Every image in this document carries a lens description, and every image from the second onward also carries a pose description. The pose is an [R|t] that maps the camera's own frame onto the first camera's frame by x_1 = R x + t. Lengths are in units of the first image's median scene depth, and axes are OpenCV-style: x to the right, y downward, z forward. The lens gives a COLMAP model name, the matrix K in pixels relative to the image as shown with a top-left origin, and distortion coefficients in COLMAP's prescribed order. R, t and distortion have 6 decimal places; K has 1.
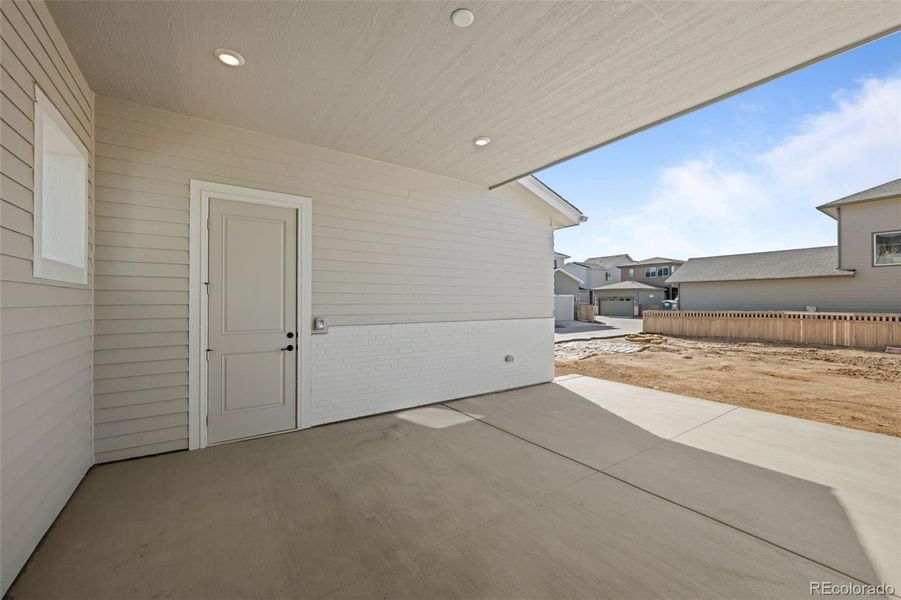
lens RADIAL K [[360.4, 0, 453.8], [0, 360.4, 300.3], [0, 0, 1]] dist [0.002072, 0.001495]
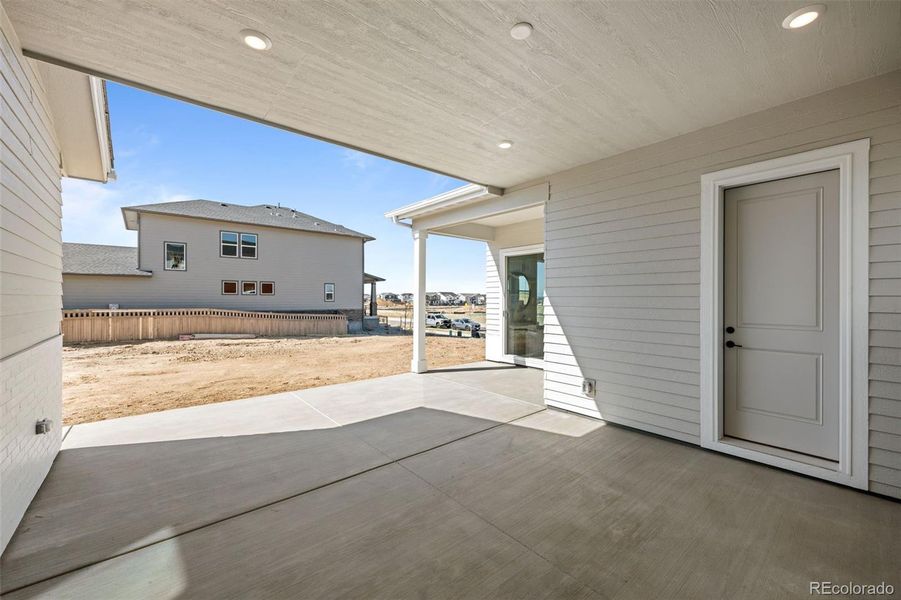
lens RADIAL K [[360.4, 0, 456.3], [0, 360.4, 299.7], [0, 0, 1]] dist [0.002072, 0.001495]
pose [[-0.095664, -0.003587, 0.995407, -0.120761], [-0.005302, 0.999981, 0.003094, -0.003579], [-0.995400, -0.004981, -0.095681, 0.159065]]
